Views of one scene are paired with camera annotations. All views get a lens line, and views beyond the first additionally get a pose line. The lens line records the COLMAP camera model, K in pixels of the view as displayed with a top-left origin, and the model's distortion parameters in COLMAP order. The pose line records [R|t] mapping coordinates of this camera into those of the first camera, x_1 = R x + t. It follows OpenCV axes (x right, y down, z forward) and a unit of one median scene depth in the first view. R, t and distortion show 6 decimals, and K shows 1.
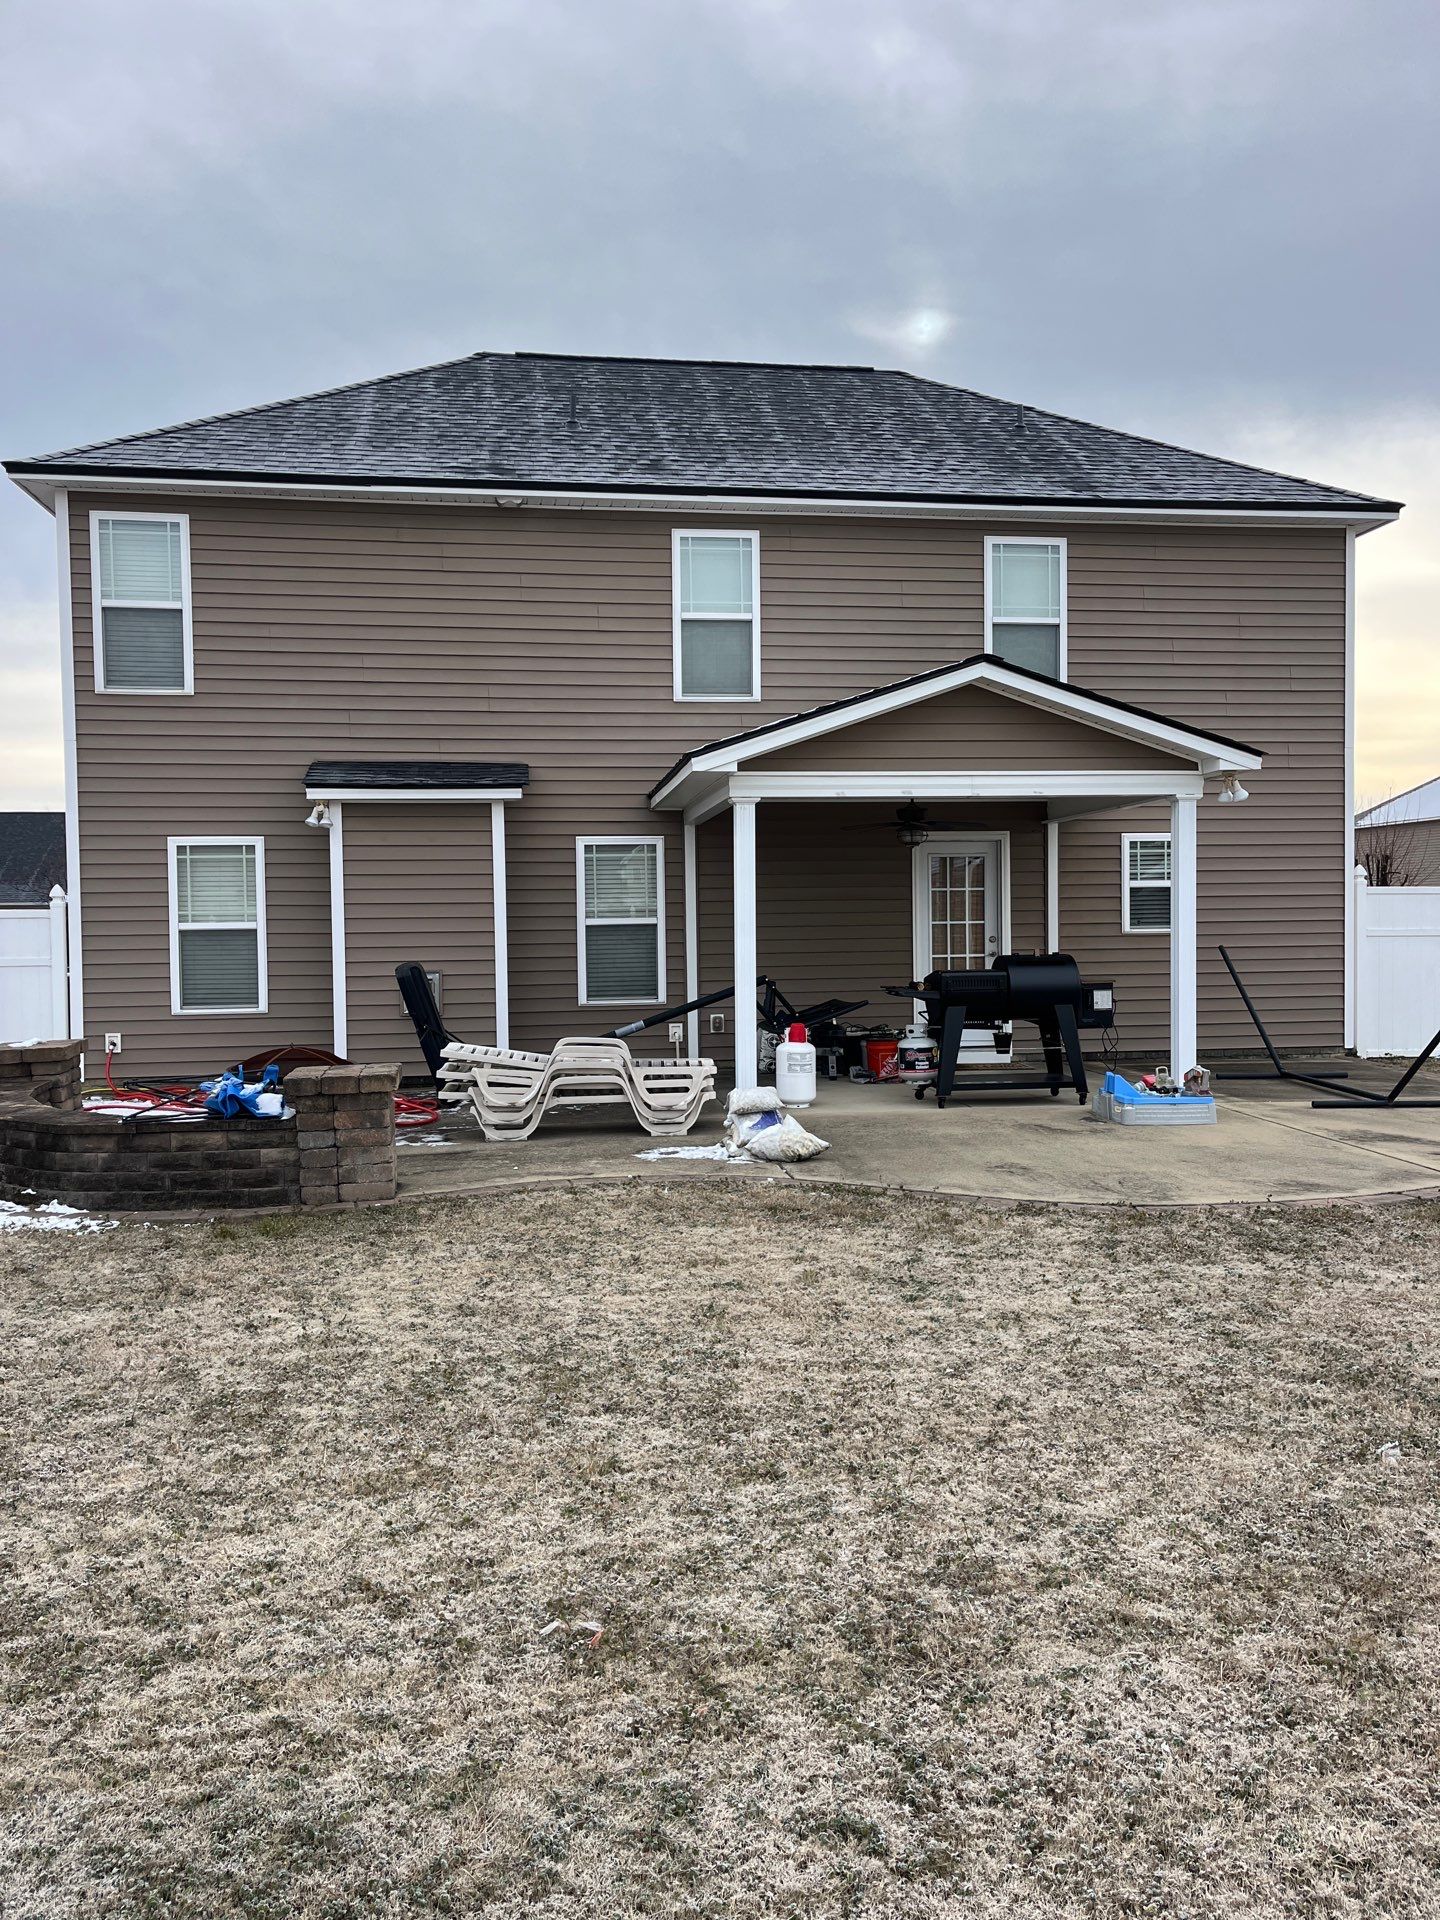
lens RADIAL K [[1445.3, 0, 737.7], [0, 1445.3, 966.7], [0, 0, 1]] dist [0.038553, -0.003421]
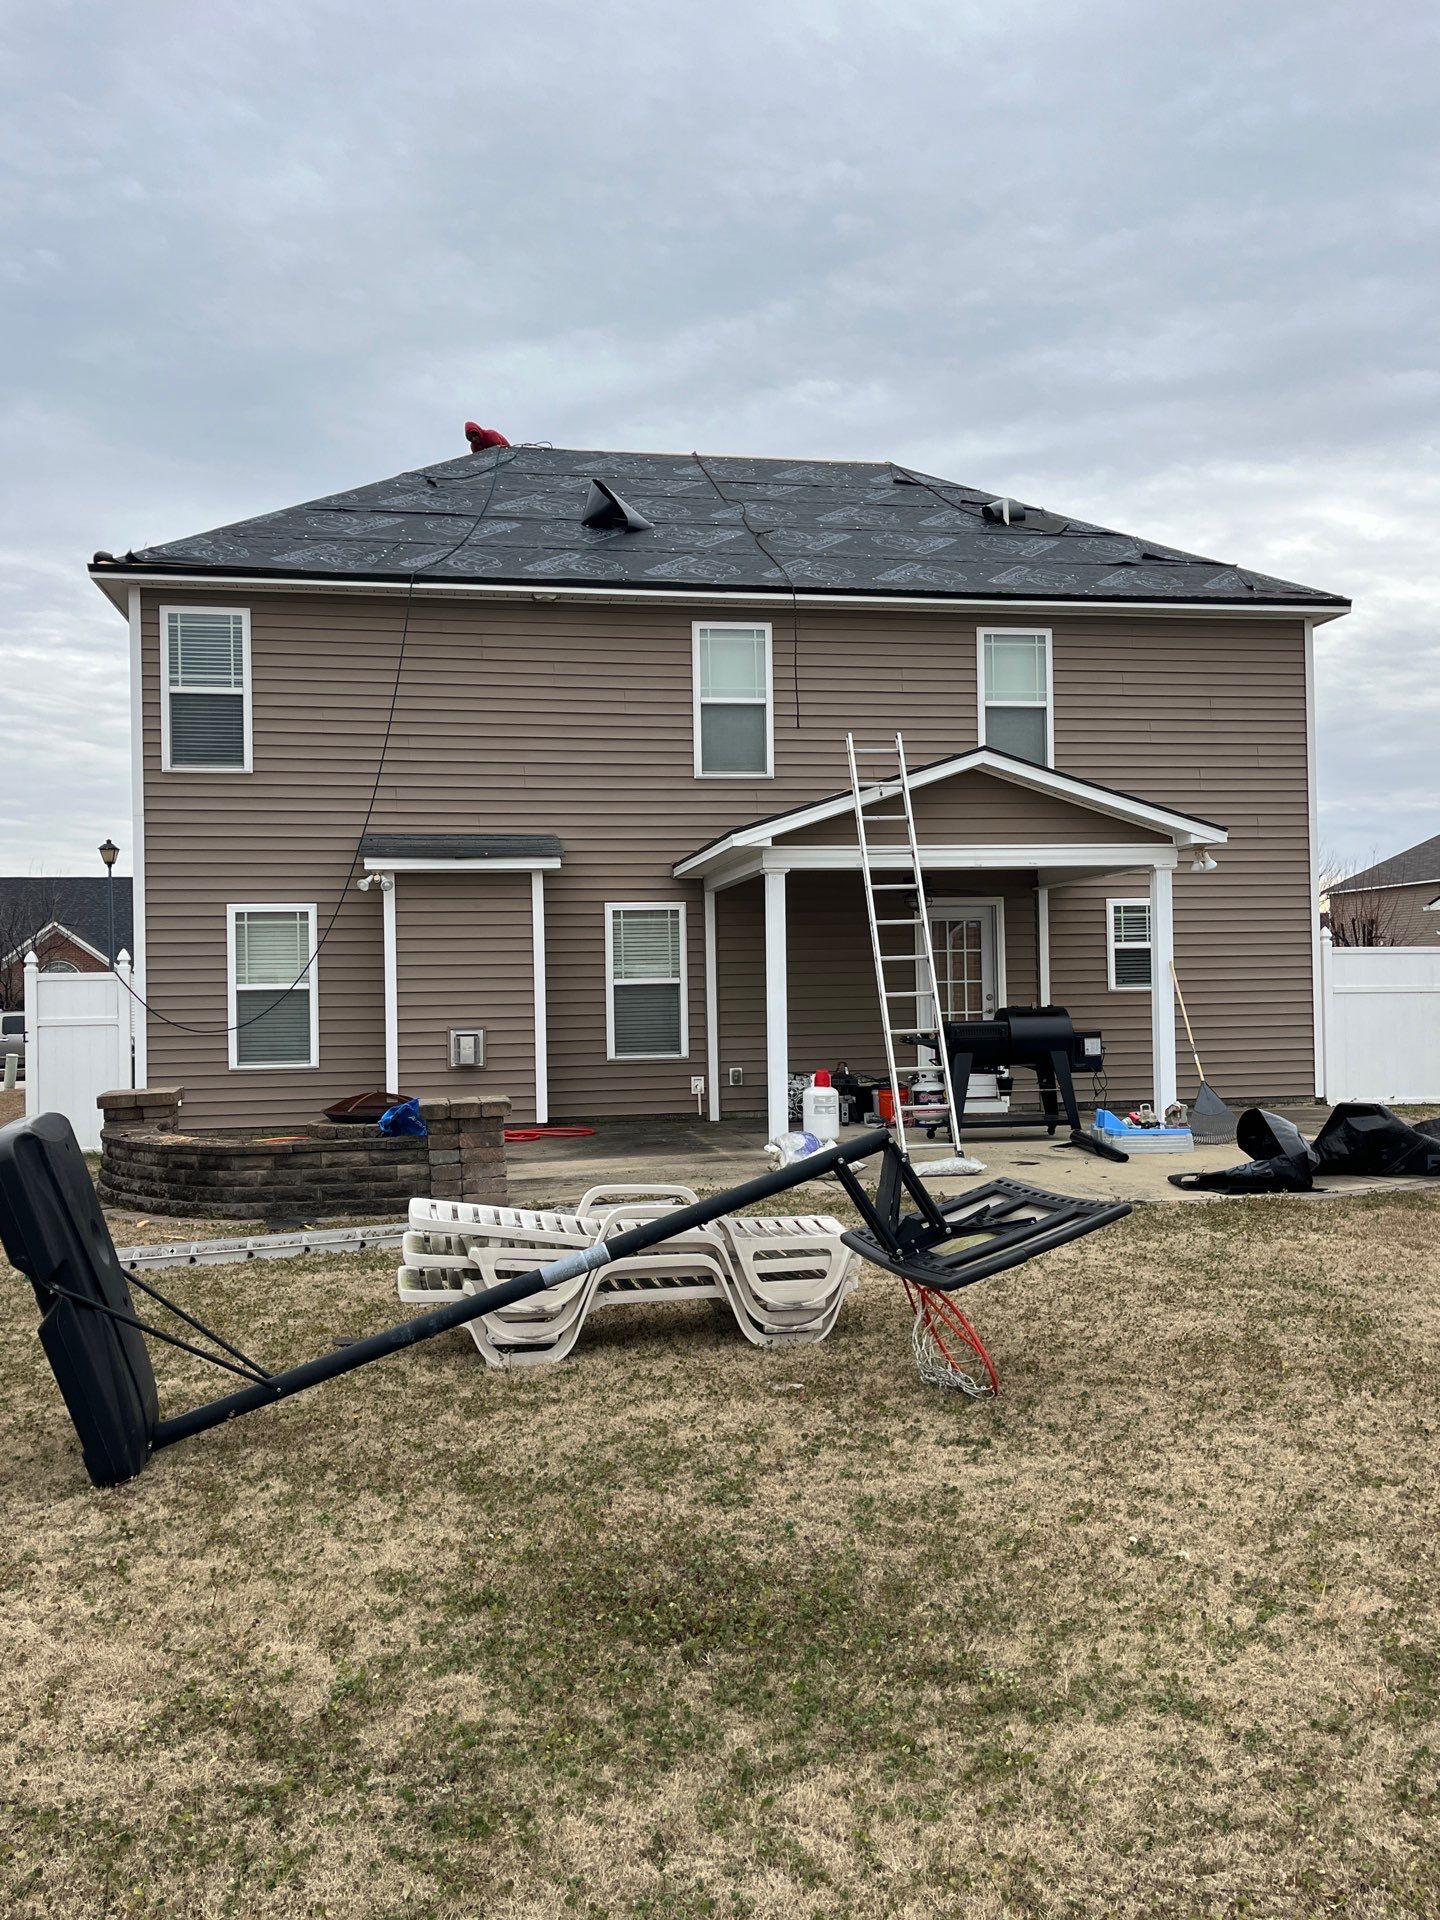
lens RADIAL K [[1634.2, 0, 740.3], [0, 1634.2, 967.5], [0, 0, 1]] dist [0.082660, -0.131153]
pose [[0.999221, -0.004109, 0.039261, -0.061501], [0.006035, 0.998777, -0.049066, 0.019360], [-0.039011, 0.049265, 0.998024, -0.227465]]
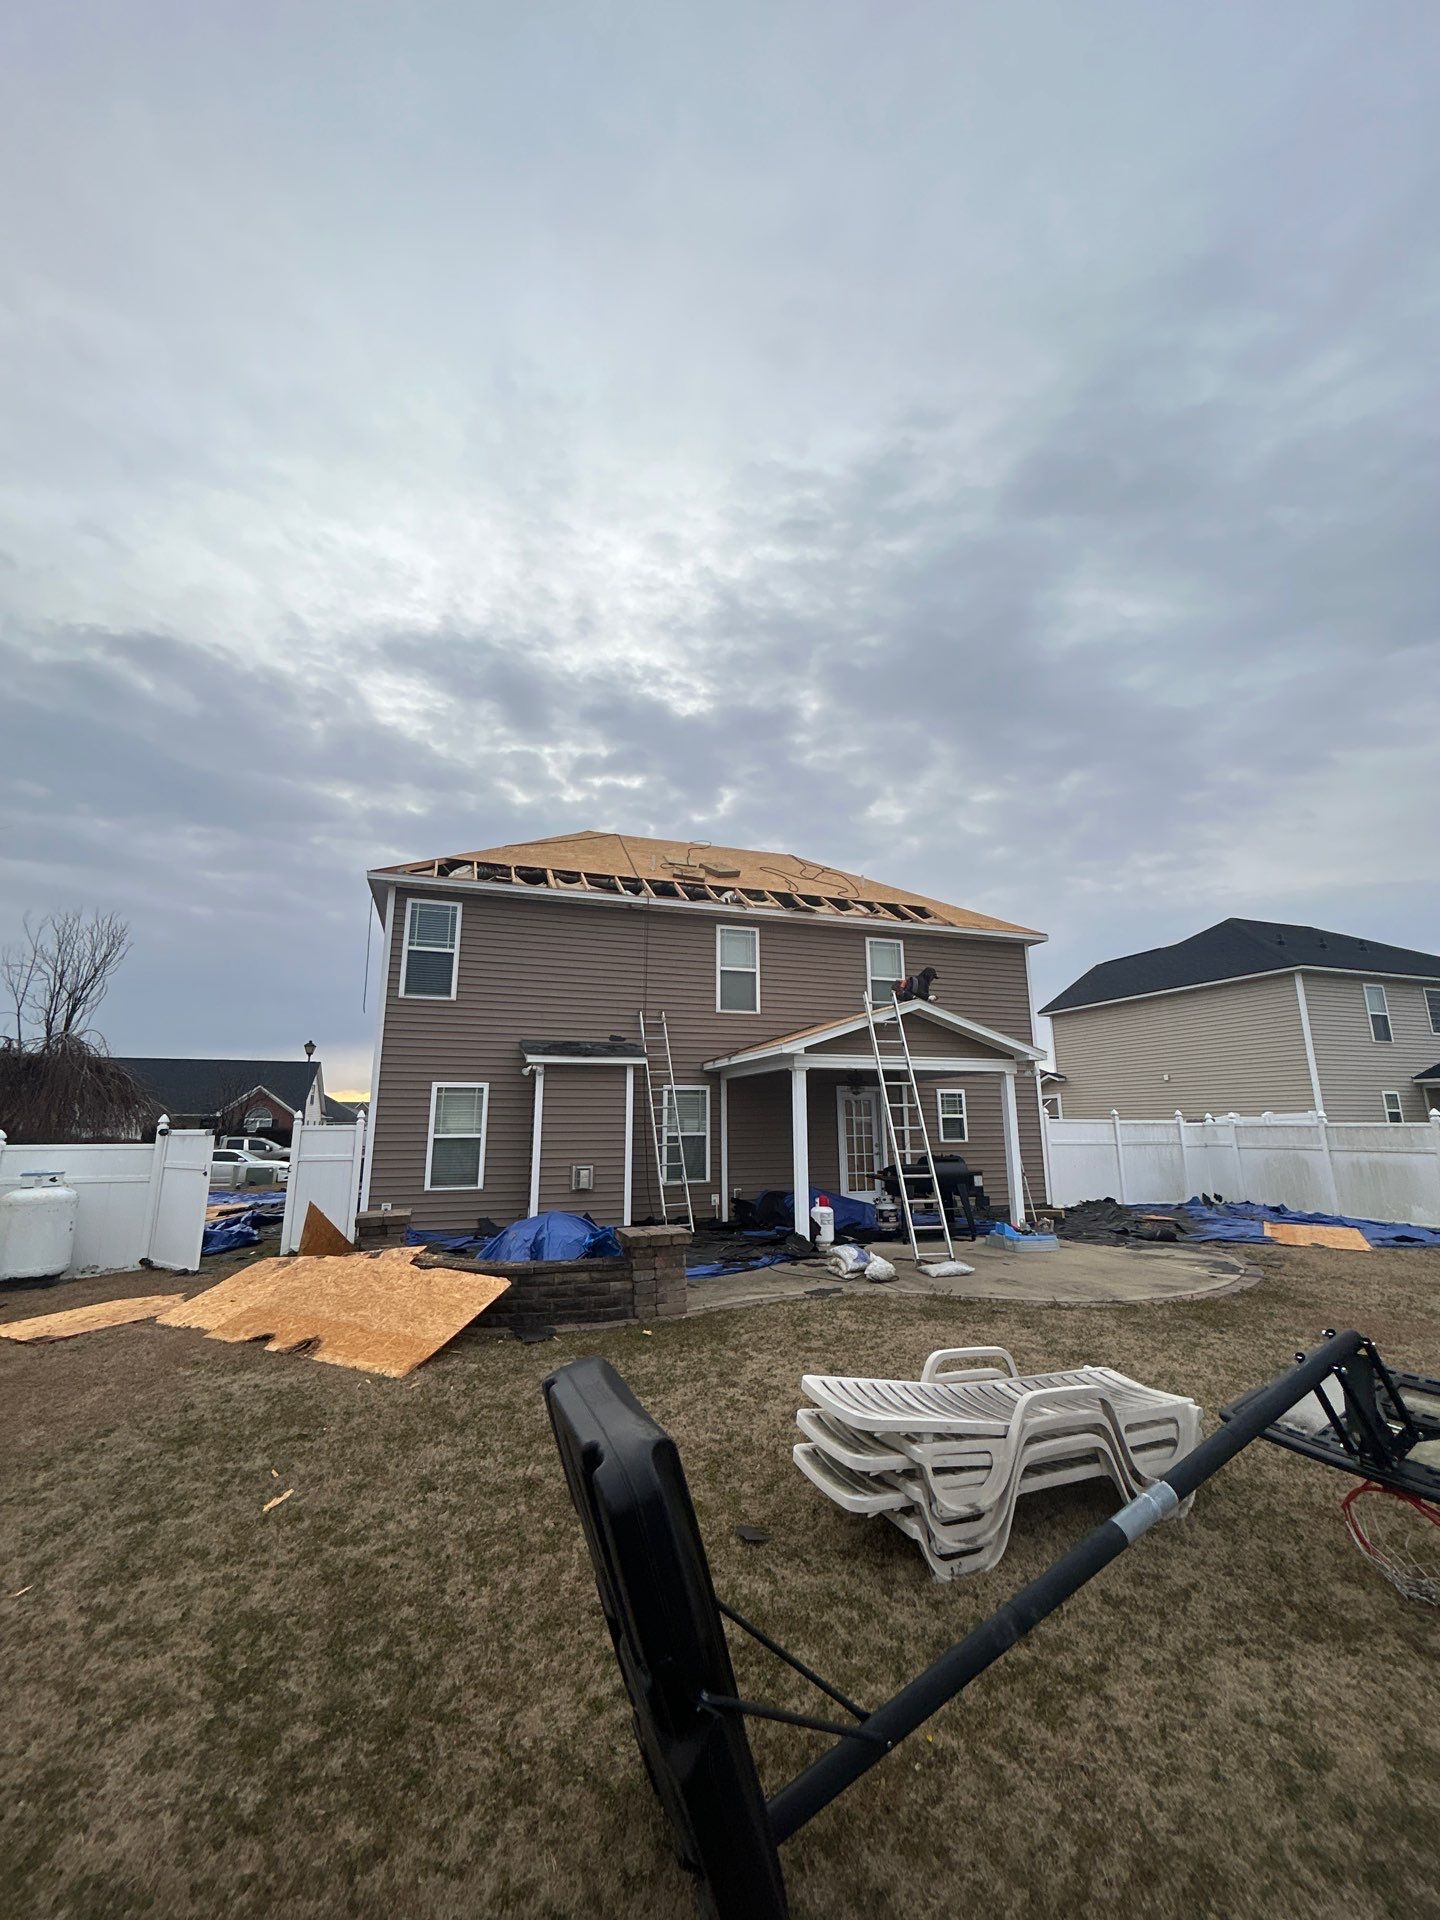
lens RADIAL K [[774.5, 0, 718.9], [0, 774.5, 958.5], [0, 0, 1]] dist [-0.003088, 0.002582]
pose [[0.981074, 0.049366, 0.187233, -0.241916], [-0.001908, 0.969372, -0.245588, -0.008074], [-0.193623, 0.240583, 0.951120, 0.041929]]
